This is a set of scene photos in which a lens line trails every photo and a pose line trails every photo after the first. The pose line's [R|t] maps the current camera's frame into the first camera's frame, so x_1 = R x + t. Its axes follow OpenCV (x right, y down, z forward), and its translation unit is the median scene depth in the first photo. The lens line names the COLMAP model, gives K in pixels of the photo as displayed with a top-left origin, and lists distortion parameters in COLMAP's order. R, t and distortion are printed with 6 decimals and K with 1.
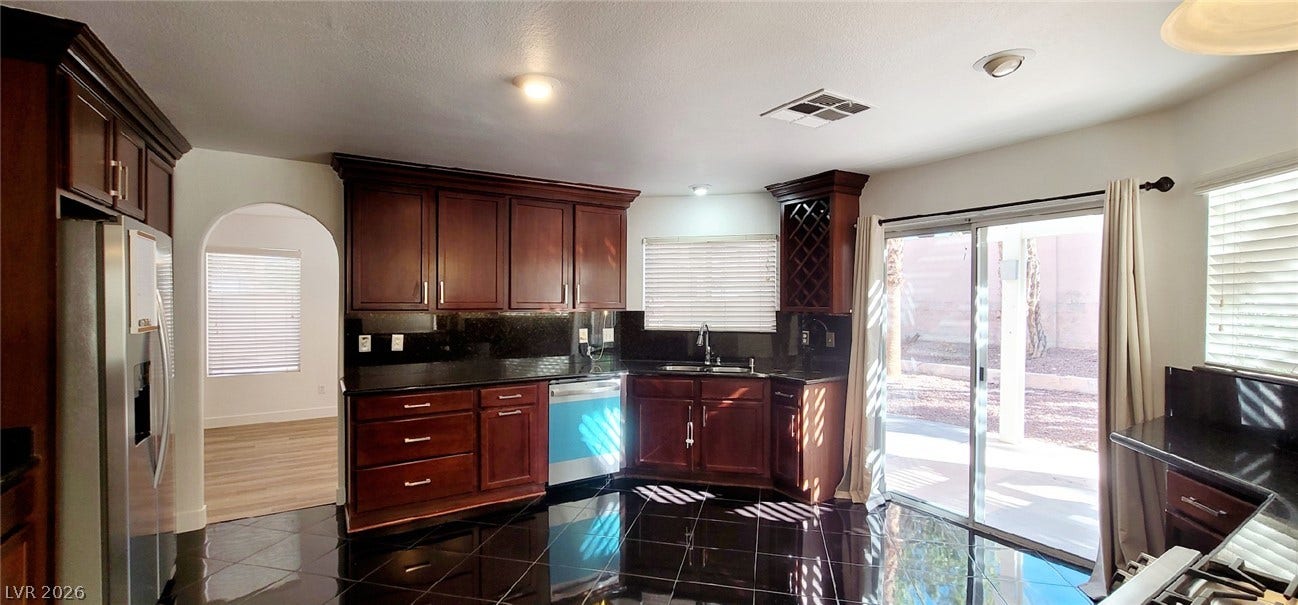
lens RADIAL K [[529.5, 0, 650.4], [0, 529.5, 304.2], [0, 0, 1]] dist [-0.001919, -0.000249]
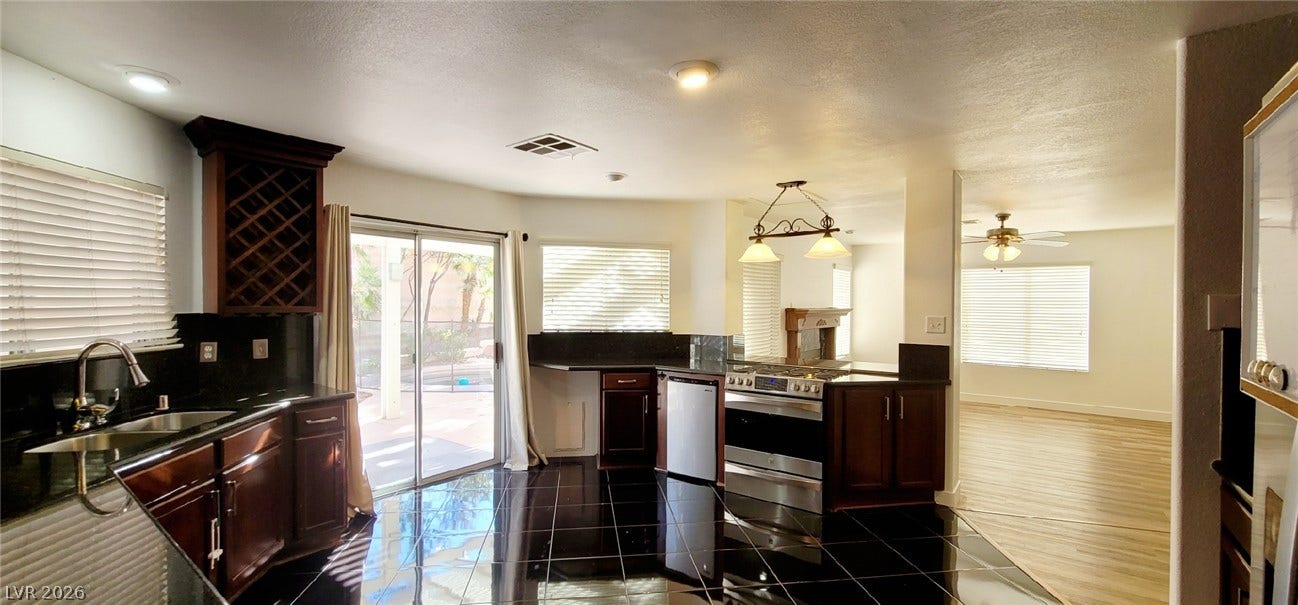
lens RADIAL K [[529.5, 0, 650.4], [0, 529.5, 304.2], [0, 0, 1]] dist [-0.001919, -0.000249]
pose [[-0.348935, -0.007298, 0.937118, -0.998907], [0.002429, 0.999959, 0.008692, -0.004352], [-0.937144, 0.005309, -0.348903, 1.295219]]
